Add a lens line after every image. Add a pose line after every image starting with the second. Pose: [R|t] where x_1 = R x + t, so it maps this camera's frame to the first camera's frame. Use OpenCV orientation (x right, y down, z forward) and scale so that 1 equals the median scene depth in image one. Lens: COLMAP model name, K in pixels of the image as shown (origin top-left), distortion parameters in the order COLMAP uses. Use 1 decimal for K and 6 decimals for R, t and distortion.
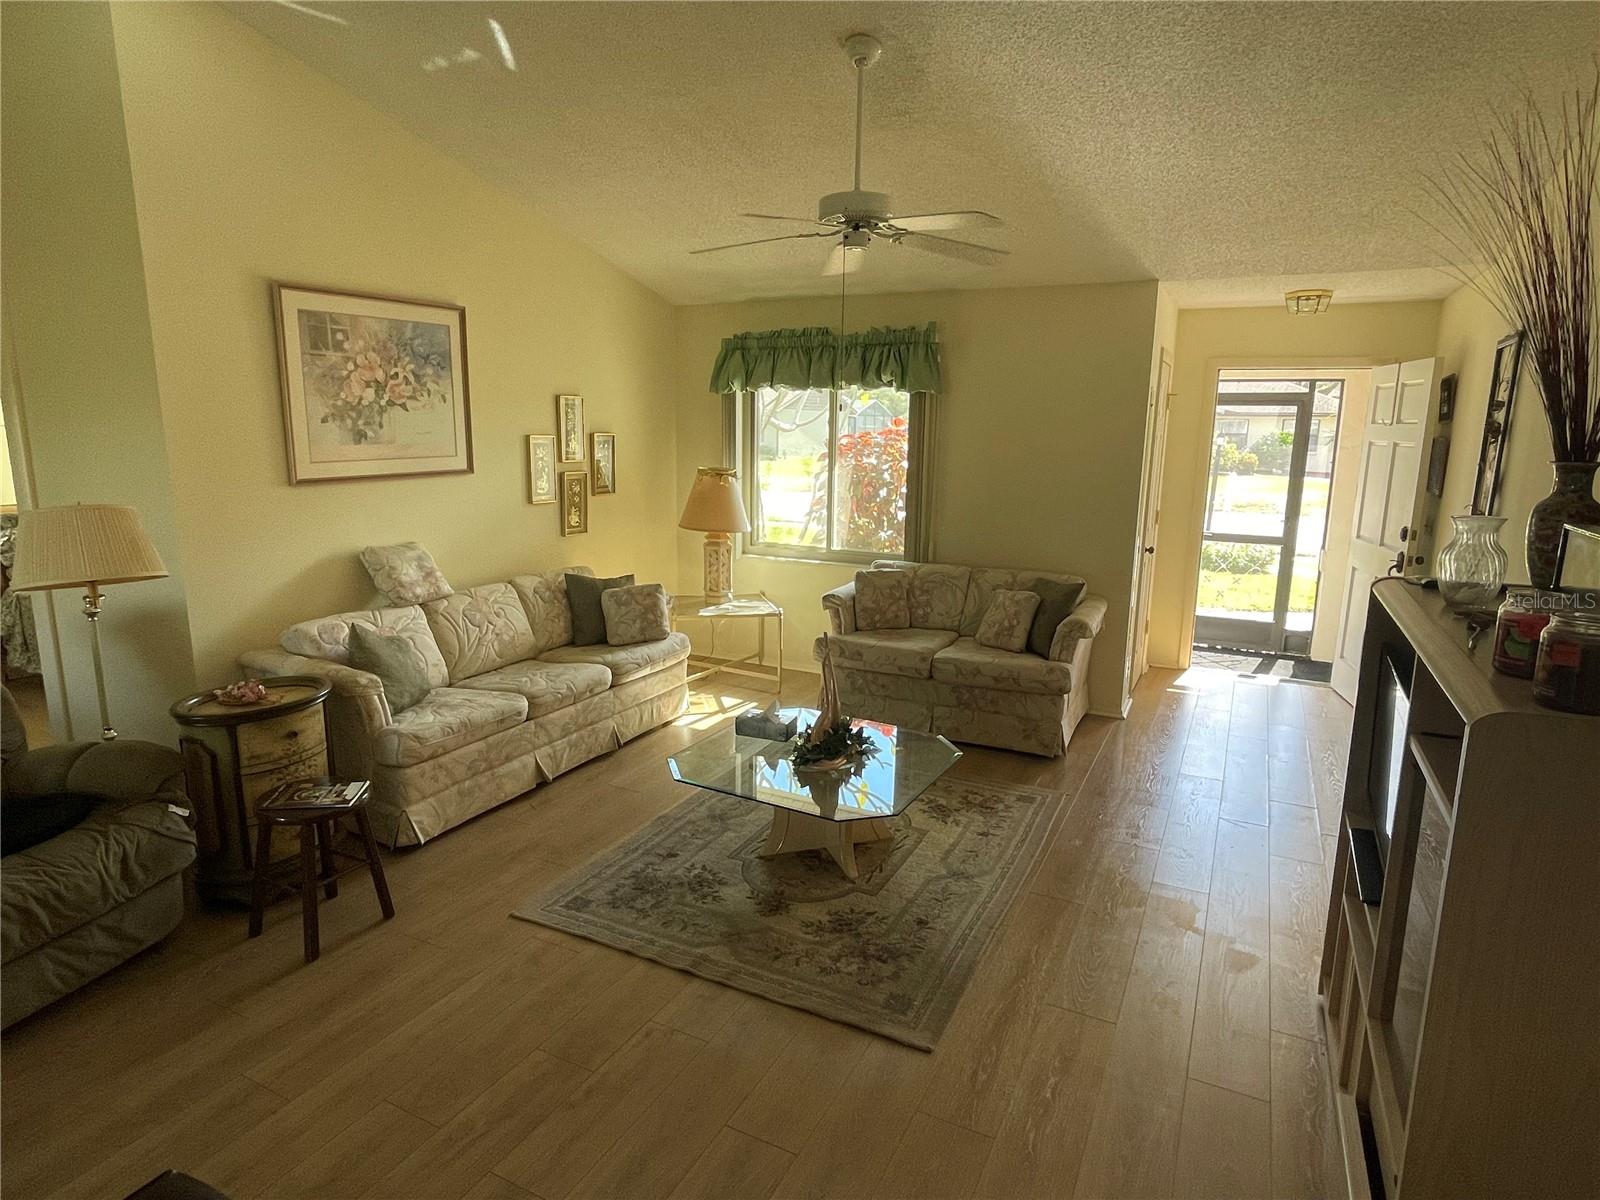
lens RADIAL K [[900.0, 0, 786.4], [0, 900.0, 599.6], [0, 0, 1]] dist [-0.003614, -0.006915]
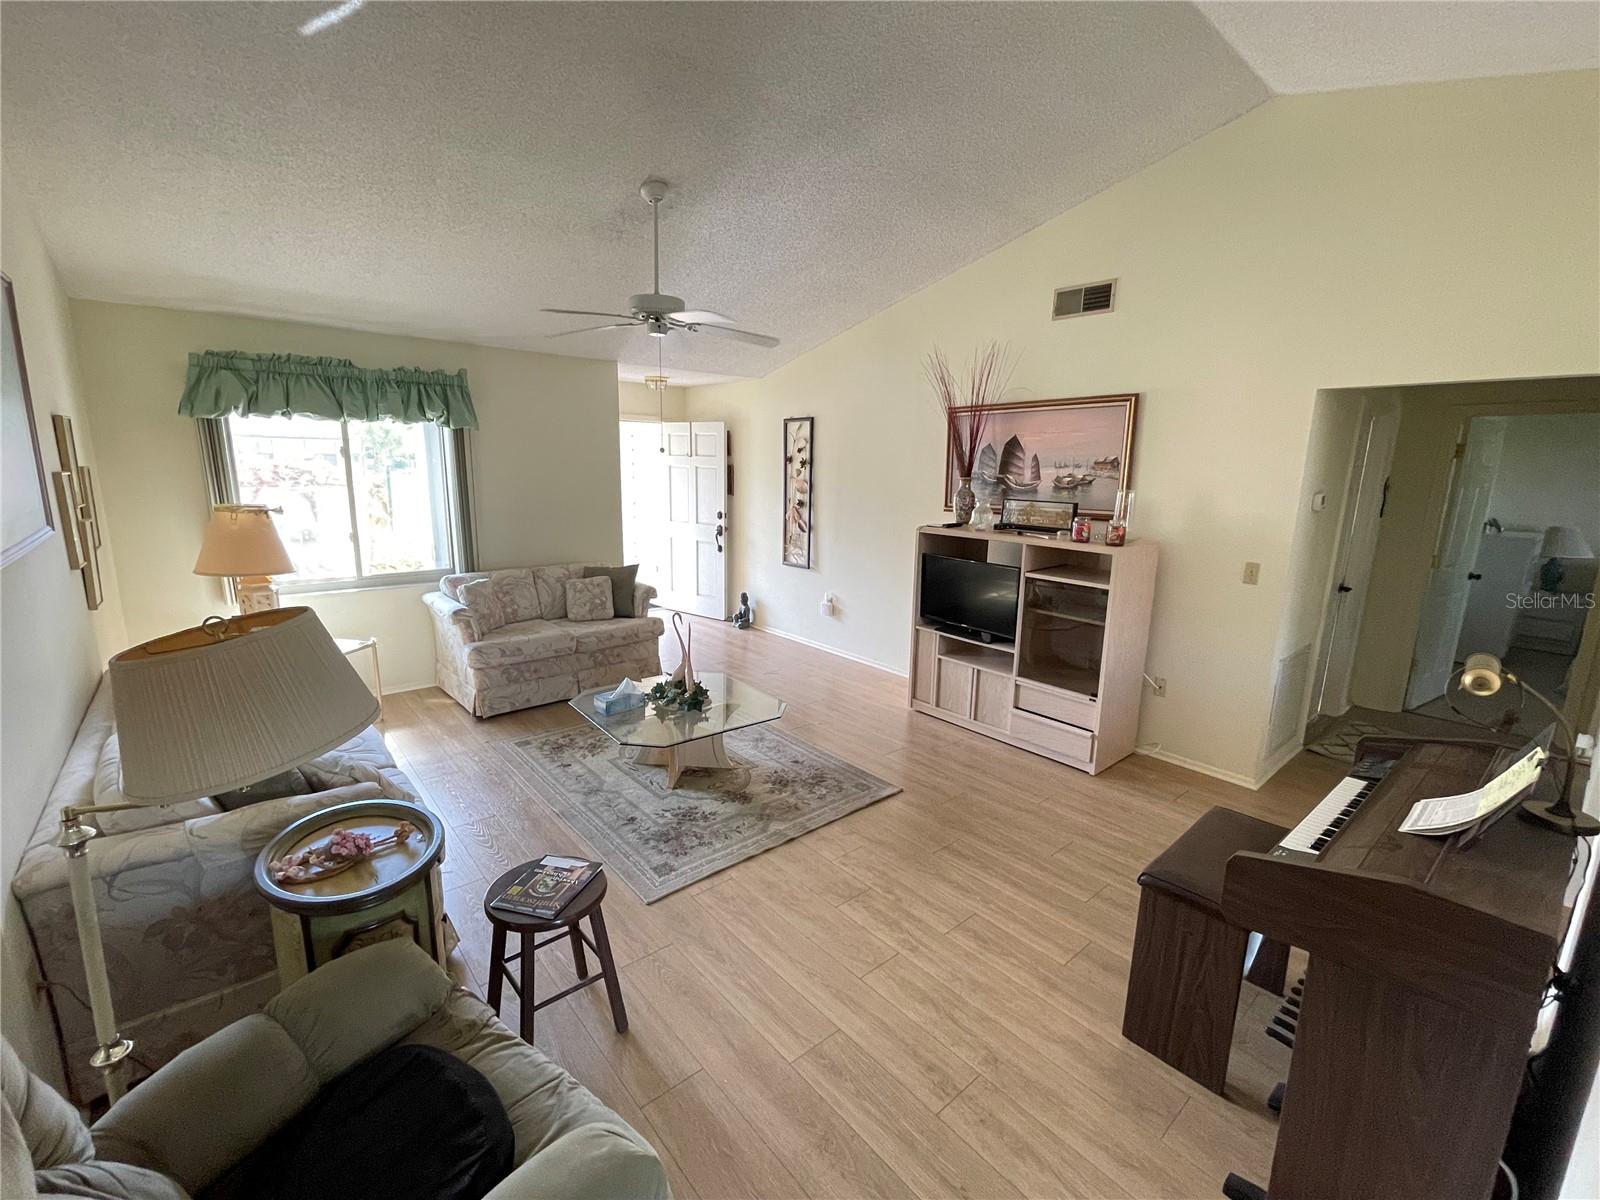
lens RADIAL K [[693.9, 0, 804.5], [0, 693.9, 602.1], [0, 0, 1]] dist [-0.000190, -0.000147]
pose [[0.375502, -0.191415, 0.906840, -0.700760], [0.161328, 0.977003, 0.139423, -0.080744], [-0.912673, 0.093945, 0.397747, 0.323285]]
